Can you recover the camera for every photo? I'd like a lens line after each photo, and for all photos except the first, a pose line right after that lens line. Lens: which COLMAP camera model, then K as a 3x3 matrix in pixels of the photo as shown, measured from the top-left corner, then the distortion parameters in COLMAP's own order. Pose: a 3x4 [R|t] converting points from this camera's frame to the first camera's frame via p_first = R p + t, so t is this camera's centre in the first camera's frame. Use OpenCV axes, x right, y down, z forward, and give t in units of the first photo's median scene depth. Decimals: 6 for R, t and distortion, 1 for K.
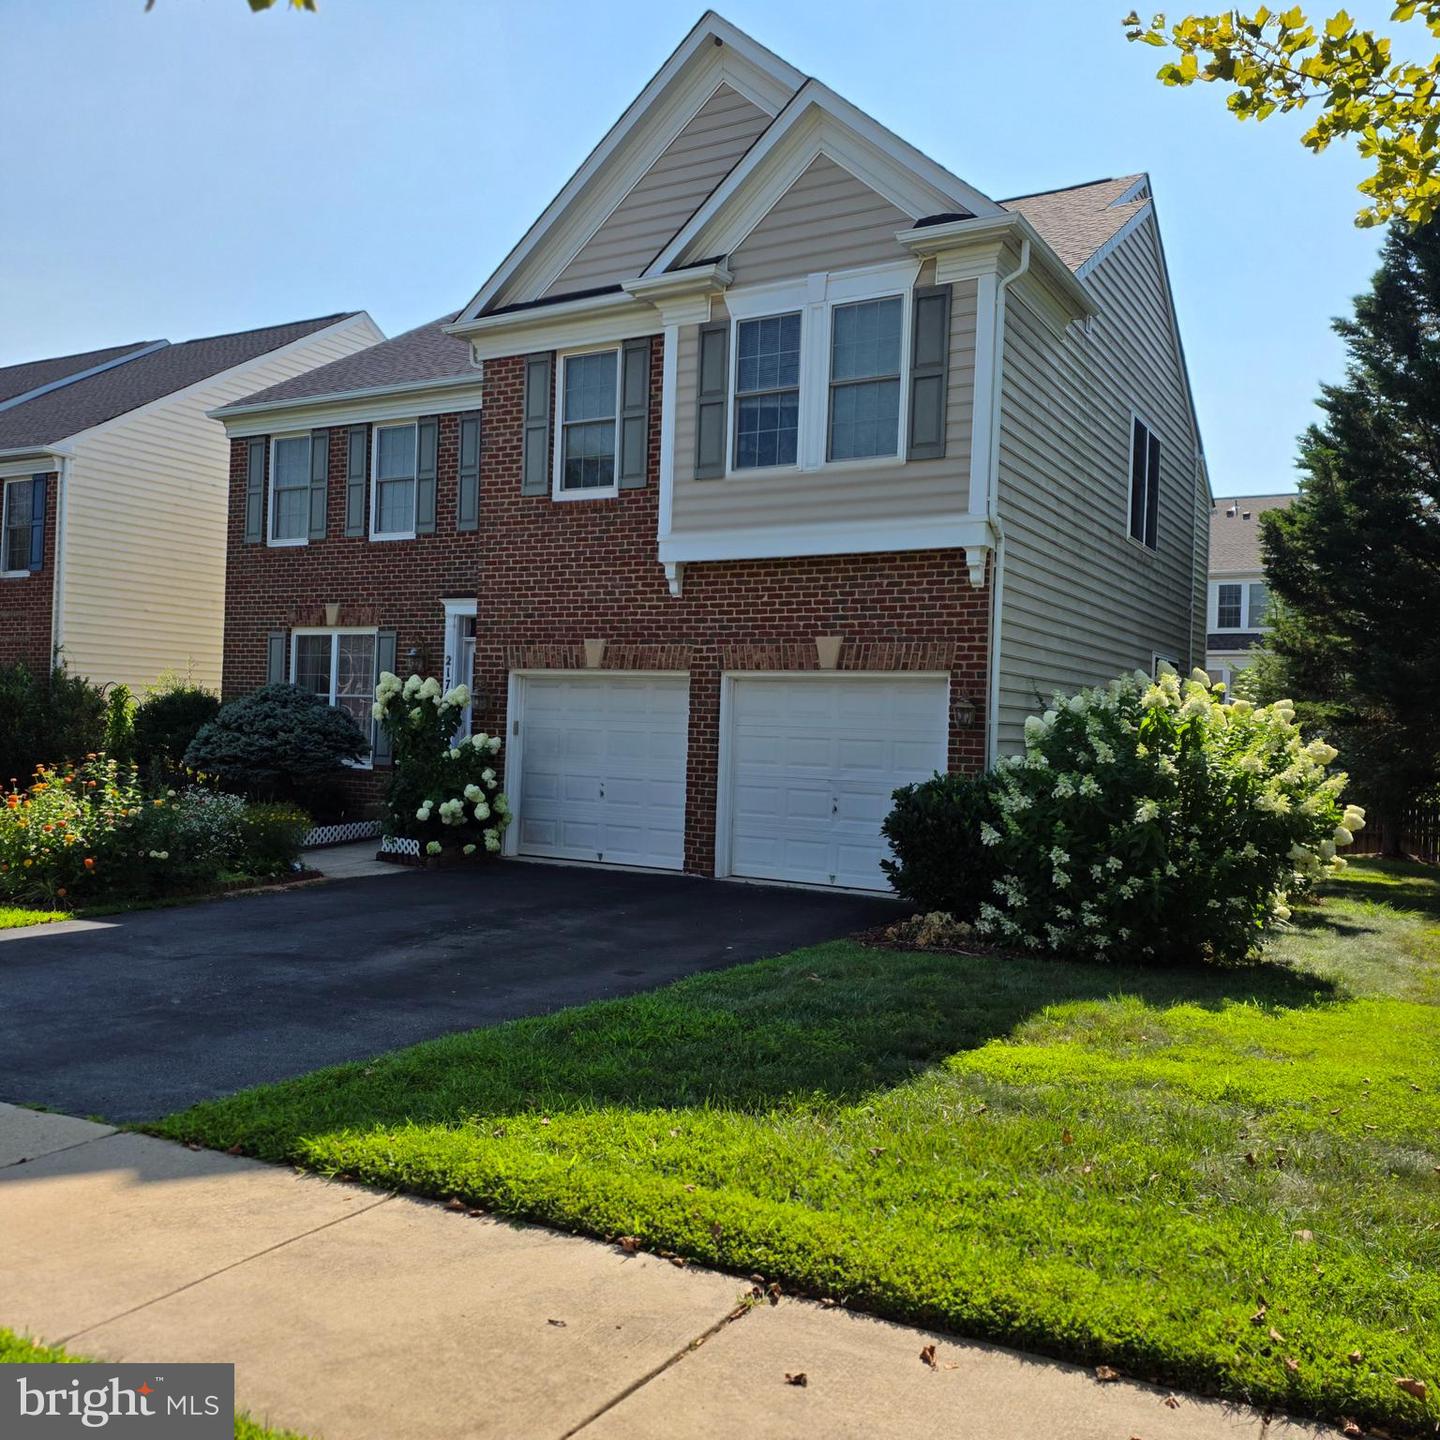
lens RADIAL K [[1280.5, 0, 720.0], [0, 1280.5, 720.0], [0, 0, 1]] dist [0.155923, -0.228968]
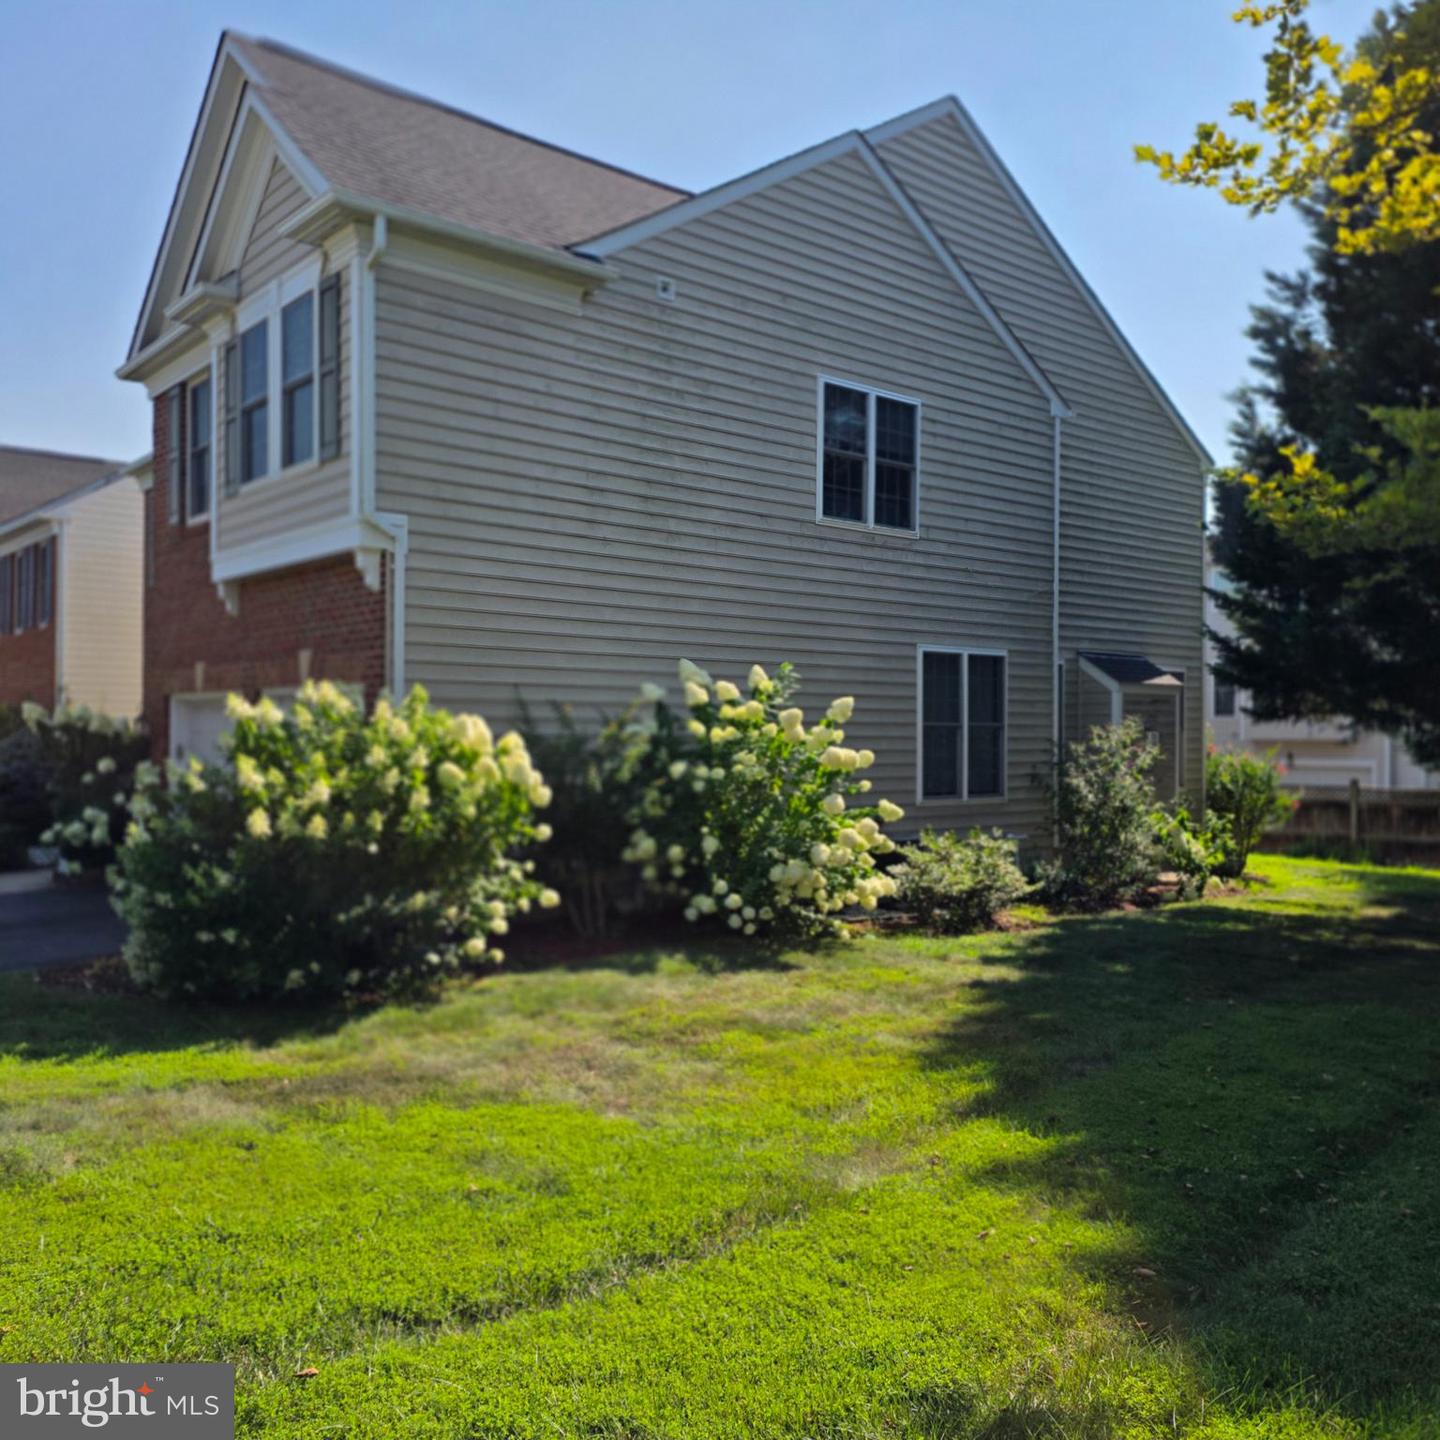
lens RADIAL K [[1280.5, 0, 720.0], [0, 1280.5, 720.0], [0, 0, 1]] dist [0.155923, -0.228968]
pose [[0.942429, -0.031781, -0.332893, 0.495281], [0.028779, 0.999488, -0.013947, 0.006835], [0.333166, 0.003564, 0.942862, 0.133032]]
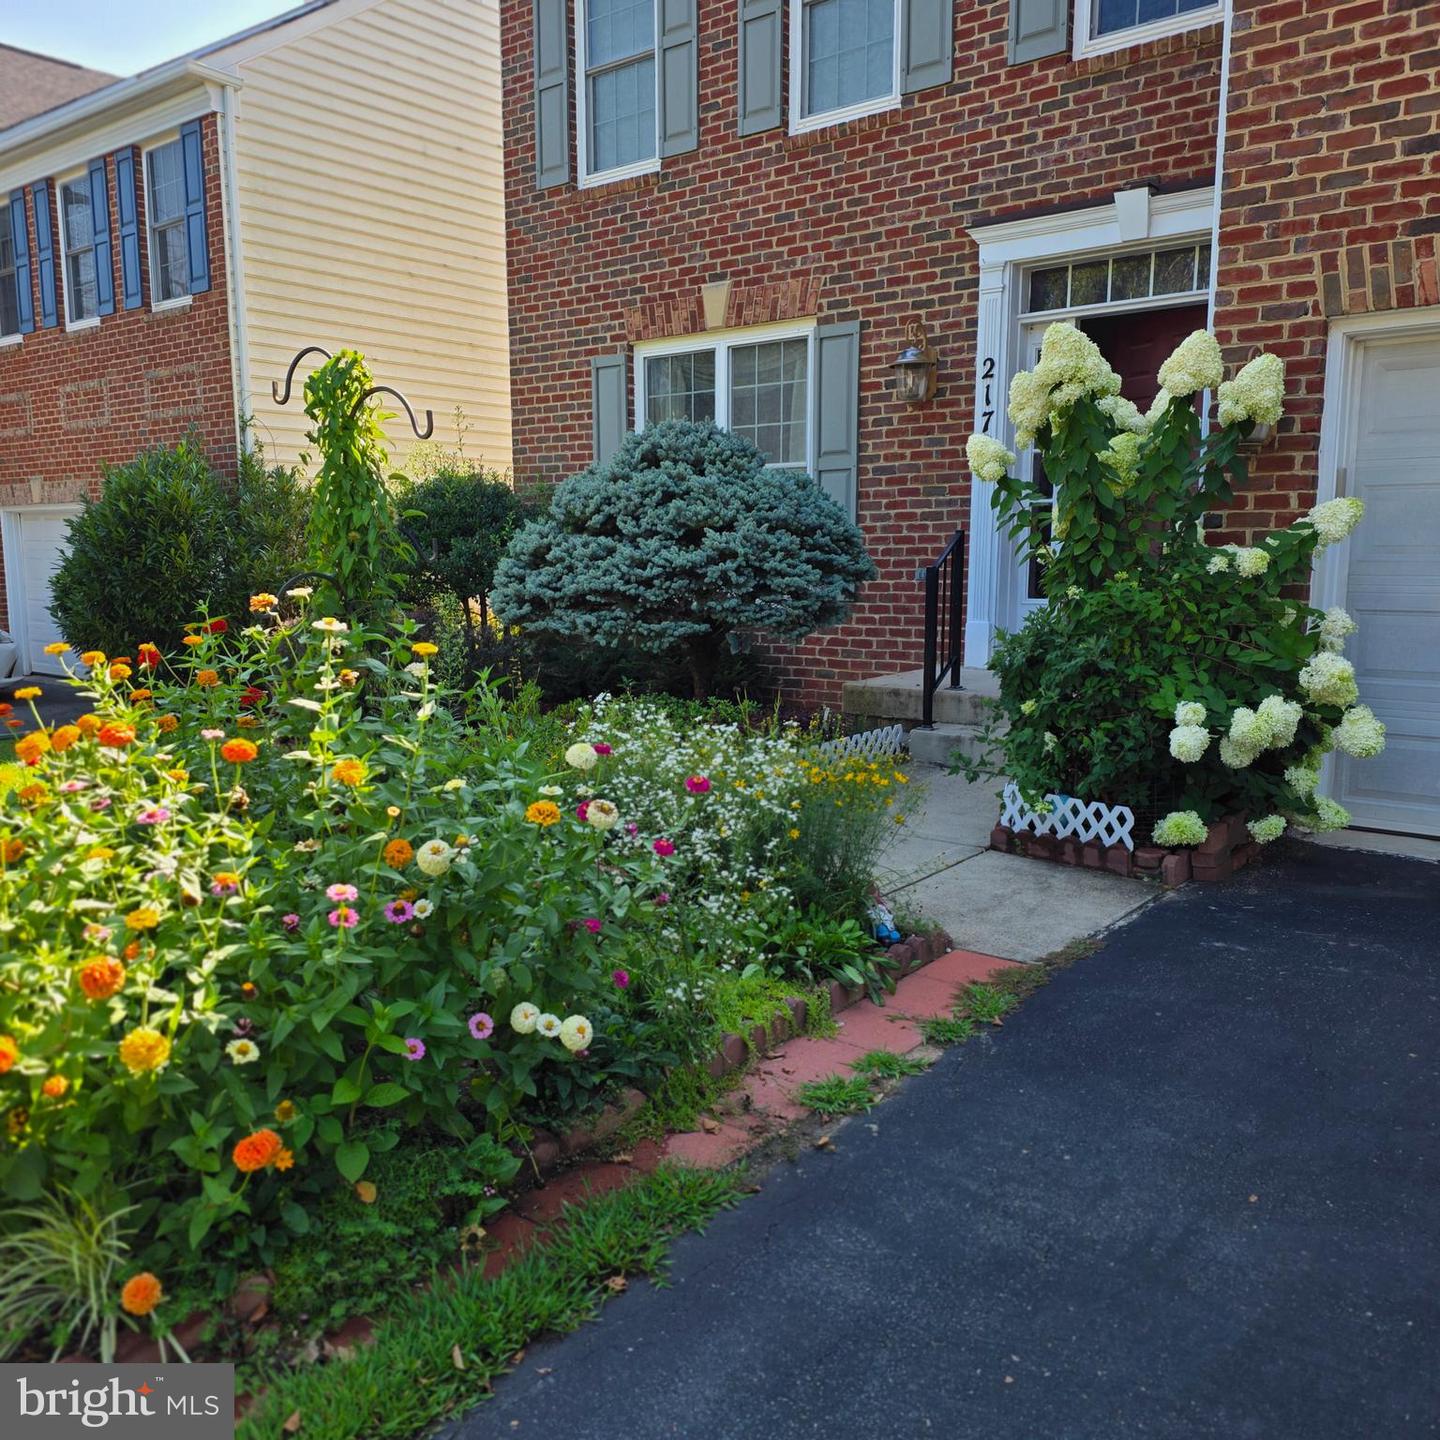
lens RADIAL K [[1280.5, 0, 720.0], [0, 1280.5, 720.0], [0, 0, 1]] dist [0.155923, -0.228968]
pose [[0.987281, -0.017544, -0.158012, -0.228242], [0.039044, 0.990210, 0.134011, 0.012256], [0.154114, -0.138476, 0.978301, 0.496784]]
